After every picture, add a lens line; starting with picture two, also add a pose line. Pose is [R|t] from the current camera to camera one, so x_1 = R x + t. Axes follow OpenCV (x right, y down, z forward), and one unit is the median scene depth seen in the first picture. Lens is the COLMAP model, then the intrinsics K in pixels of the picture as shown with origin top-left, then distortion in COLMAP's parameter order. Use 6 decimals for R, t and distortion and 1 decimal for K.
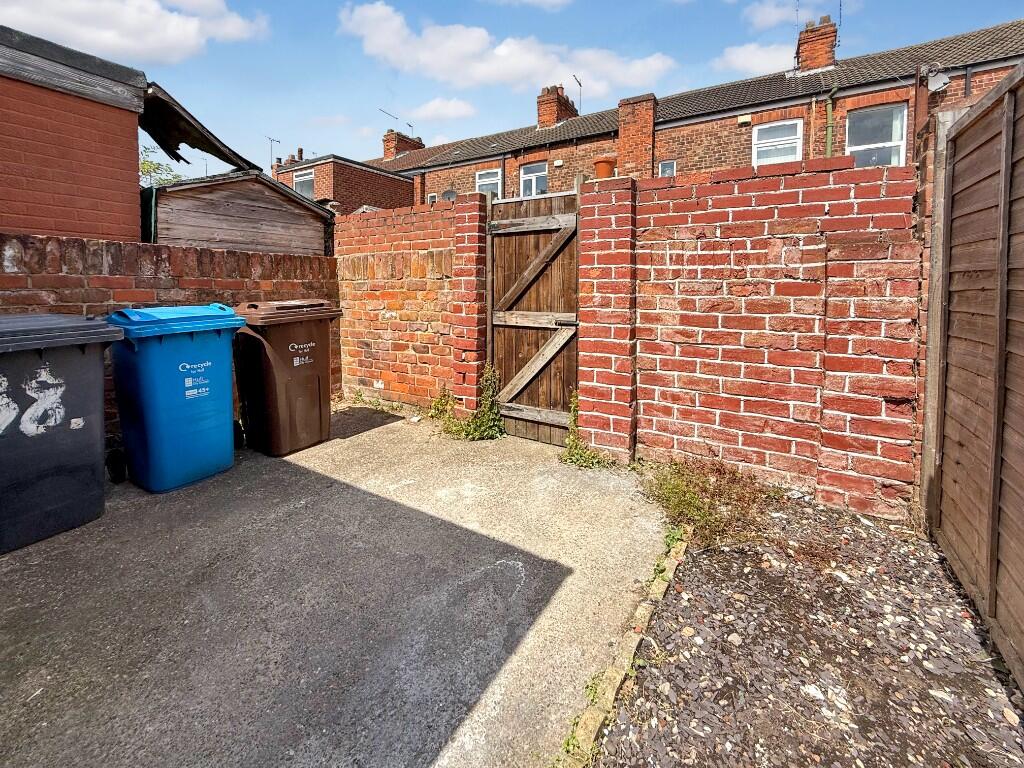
lens RADIAL K [[438.2, 0, 512.8], [0, 438.2, 297.9], [0, 0, 1]] dist [-0.001044, -0.000313]
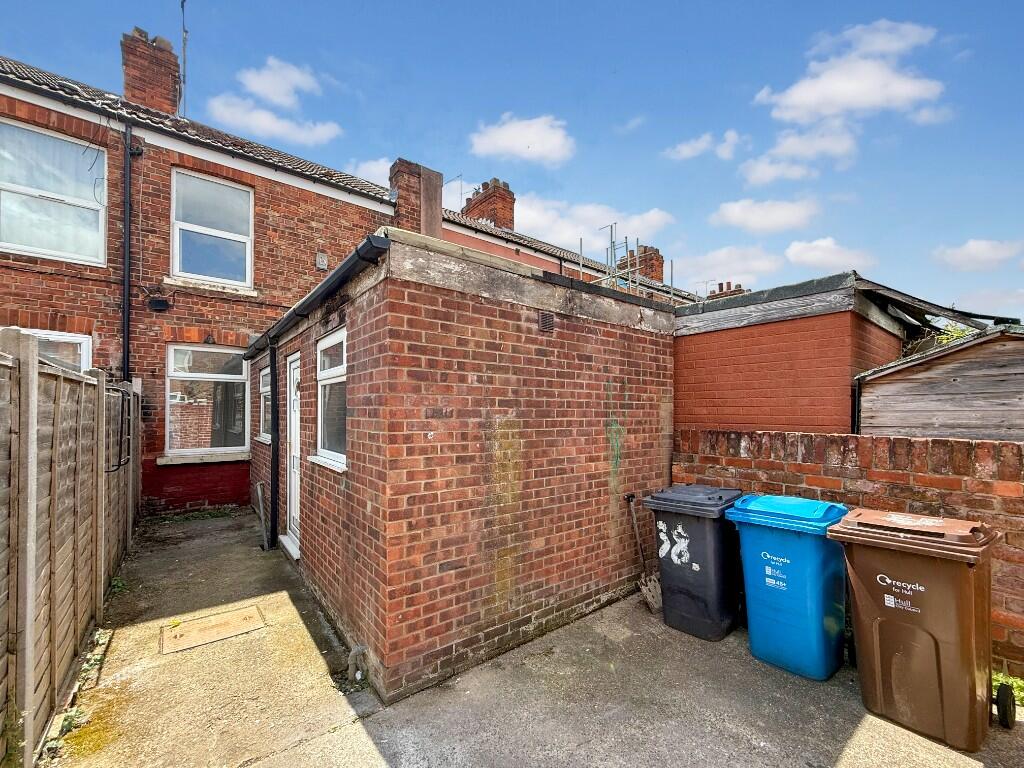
lens RADIAL K [[418.8, 0, 511.9], [0, 418.8, 410.4], [0, 0, 1]] dist [-0.000840, -0.000238]
pose [[-0.336342, -0.016352, -0.941598, 0.411586], [-0.032856, 0.999444, -0.005620, -0.157965], [0.941167, 0.029046, -0.336692, 0.623206]]
